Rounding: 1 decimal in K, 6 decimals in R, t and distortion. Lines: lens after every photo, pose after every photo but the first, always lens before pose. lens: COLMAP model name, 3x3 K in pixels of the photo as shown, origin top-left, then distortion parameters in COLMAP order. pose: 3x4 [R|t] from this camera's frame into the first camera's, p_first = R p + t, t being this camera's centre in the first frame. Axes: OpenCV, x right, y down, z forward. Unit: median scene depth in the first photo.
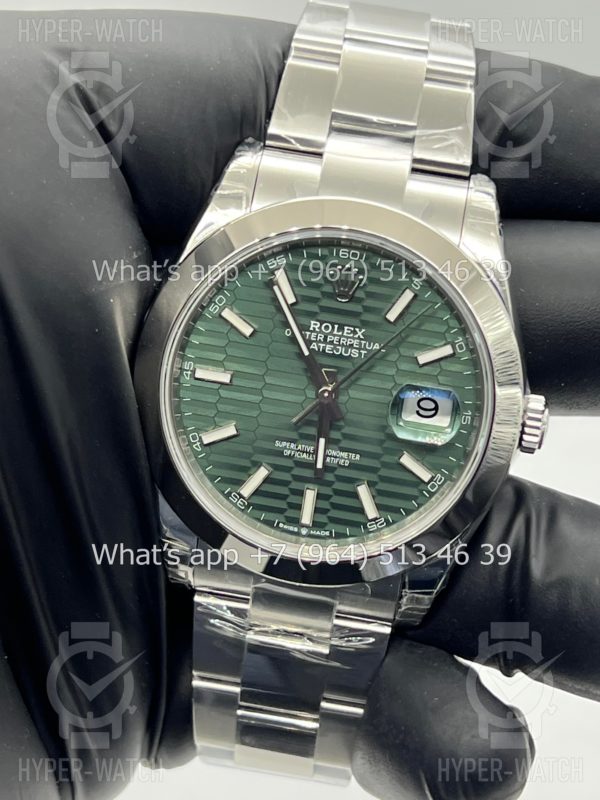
lens RADIAL K [[1852.5, 0, 296.0], [0, 1852.5, 400.5], [0, 0, 1]] dist [0.193328, 0.000000]
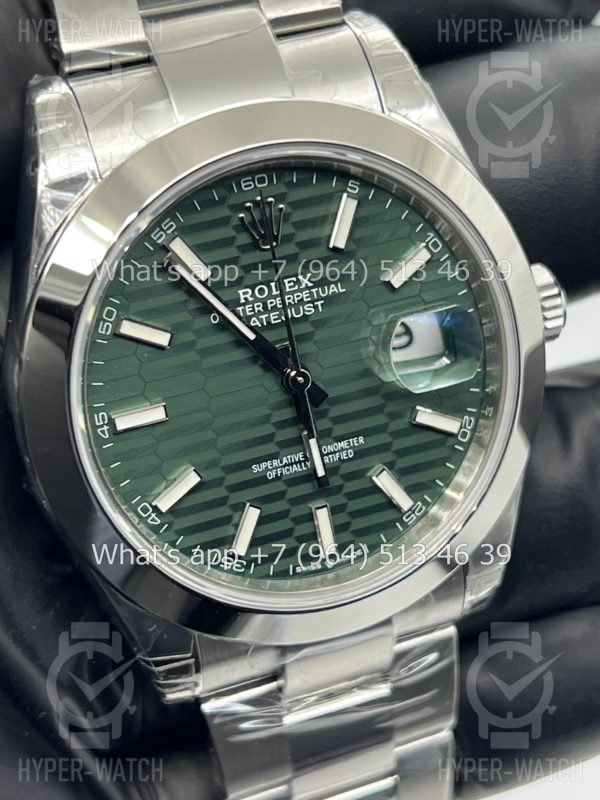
lens RADIAL K [[1852.5, 0, 299.2], [0, 1852.5, 398.2], [0, 0, 1]] dist [0.193328, 0.000000]
pose [[0.868416, -0.401470, 0.290990, -0.191330], [0.371799, 0.915527, 0.153546, -0.104311], [-0.328053, -0.025152, 0.944324, 0.324887]]
